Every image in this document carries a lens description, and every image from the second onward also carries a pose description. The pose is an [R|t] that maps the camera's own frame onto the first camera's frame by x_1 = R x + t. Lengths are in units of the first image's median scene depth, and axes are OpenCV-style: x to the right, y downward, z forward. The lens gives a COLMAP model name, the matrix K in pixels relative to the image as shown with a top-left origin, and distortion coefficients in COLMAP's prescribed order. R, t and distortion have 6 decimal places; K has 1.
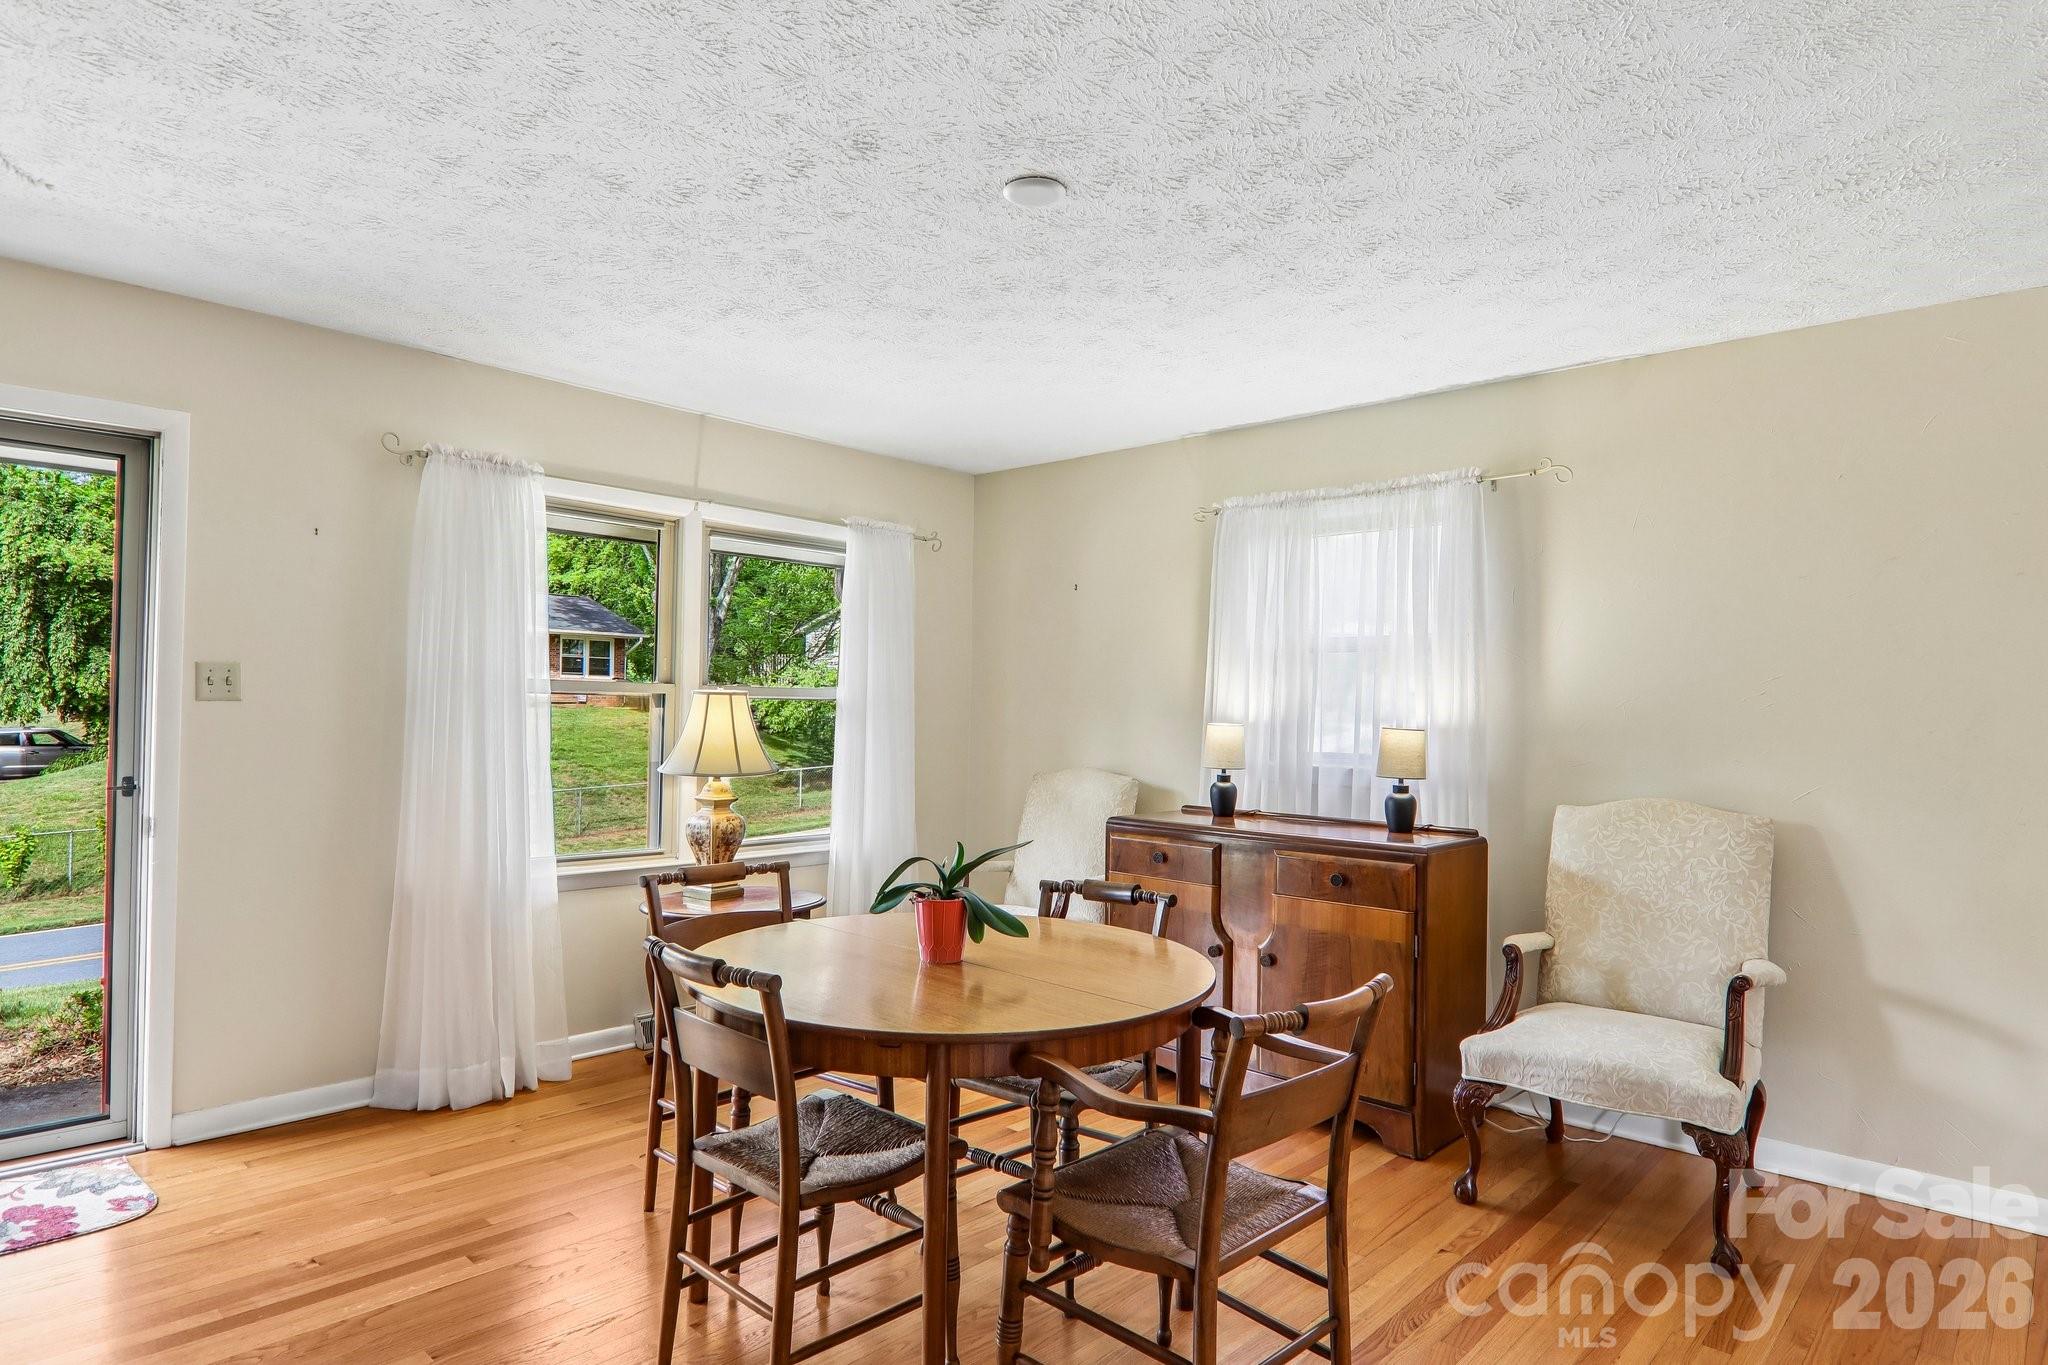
lens RADIAL K [[1150.0, 0, 1016.5], [0, 1150.0, 695.0], [0, 0, 1]] dist [0.003092, -0.018663]
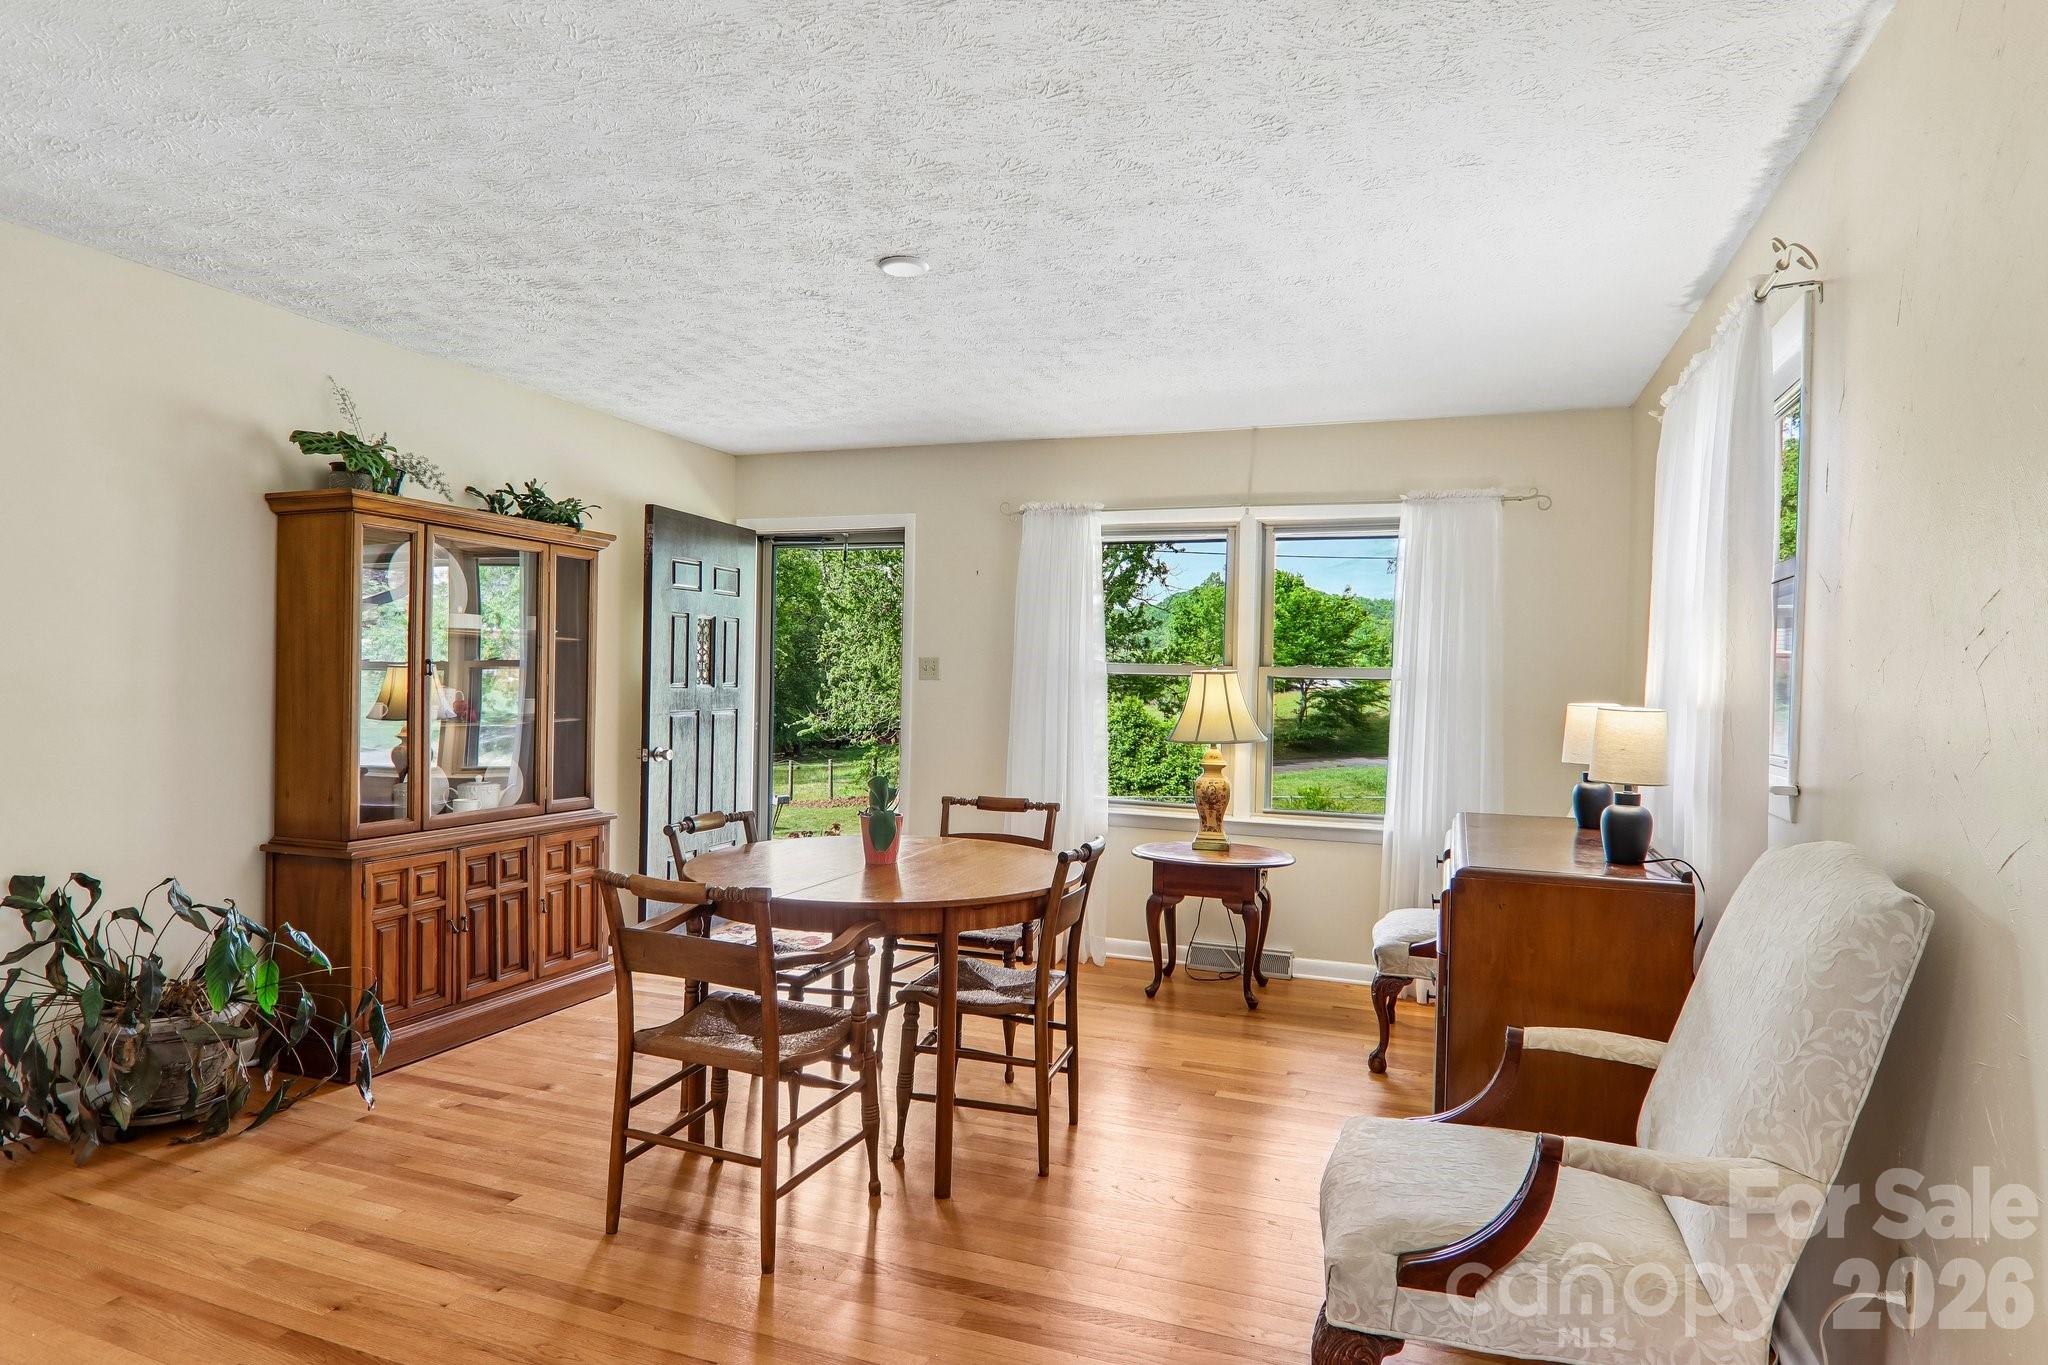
lens RADIAL K [[1150.0, 0, 1026.3], [0, 1150.0, 696.5], [0, 0, 1]] dist [0.003092, -0.018663]
pose [[0.388241, 0.004589, -0.921546, 0.888224], [-0.001525, 0.999989, 0.004337, 0.021166], [0.921557, -0.000279, 0.388244, 0.455414]]
